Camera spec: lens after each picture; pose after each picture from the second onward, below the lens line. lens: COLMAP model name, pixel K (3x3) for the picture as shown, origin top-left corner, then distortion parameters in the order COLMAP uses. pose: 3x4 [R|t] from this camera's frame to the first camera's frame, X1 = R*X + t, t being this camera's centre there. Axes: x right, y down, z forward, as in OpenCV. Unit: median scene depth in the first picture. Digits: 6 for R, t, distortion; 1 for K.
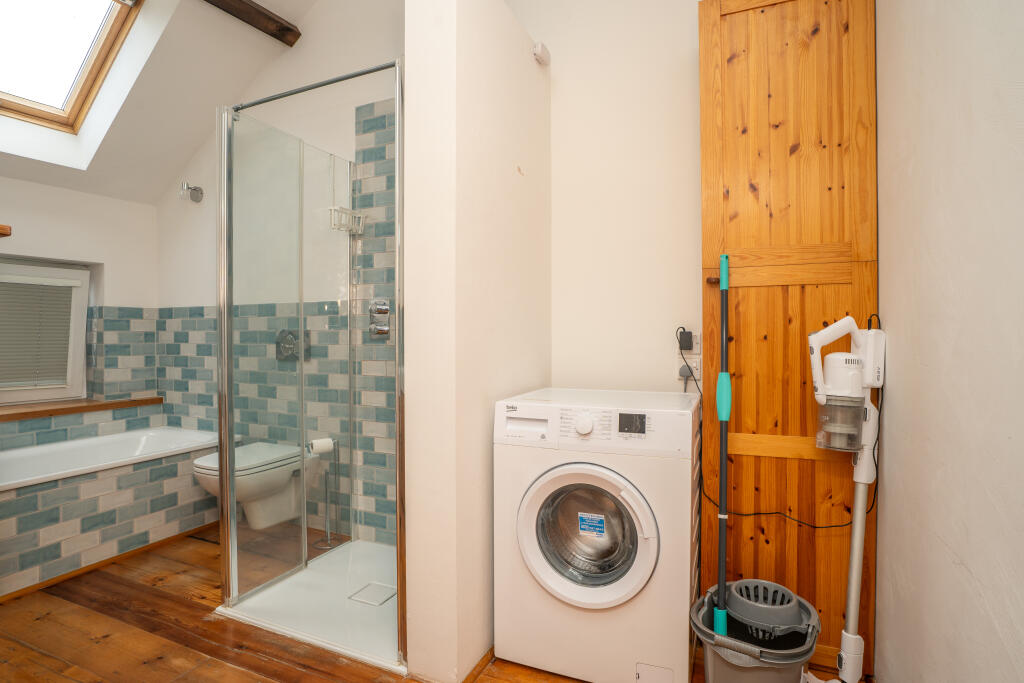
lens RADIAL K [[543.7, 0, 512.0], [0, 543.7, 341.5], [0, 0, 1]] dist [-0.000141, -0.000007]
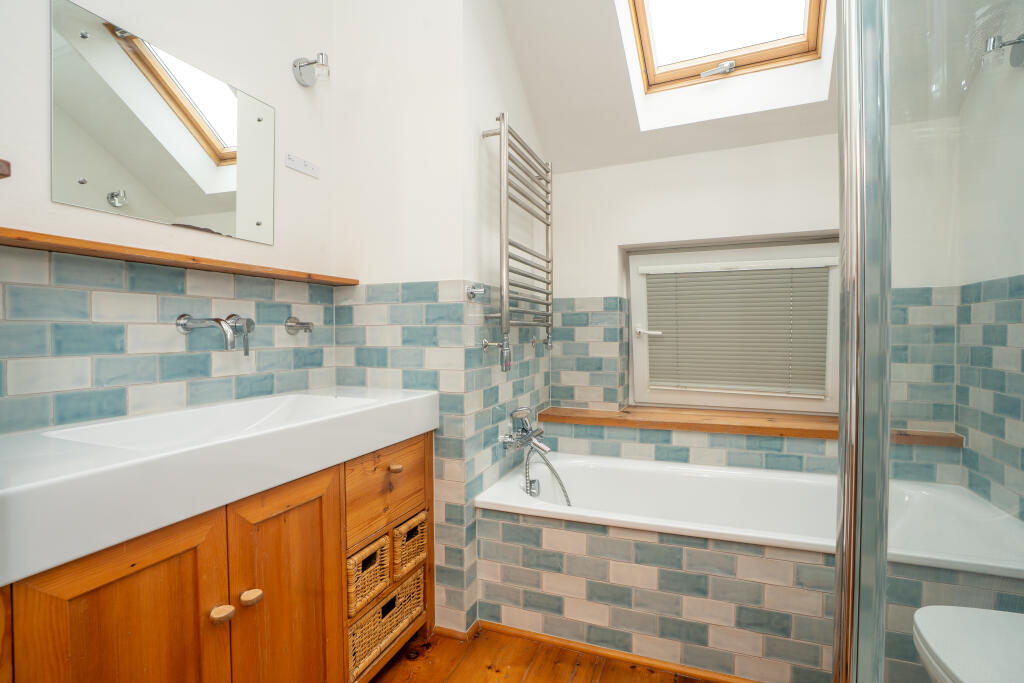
lens RADIAL K [[481.6, 0, 512.0], [0, 481.6, 341.5], [0, 0, 1]] dist [-0.004415, 0.000016]
pose [[0.043767, 0.026241, -0.998697, -0.151971], [0.005020, 0.999637, 0.026486, -0.016927], [0.999029, -0.006173, 0.043620, 0.499956]]
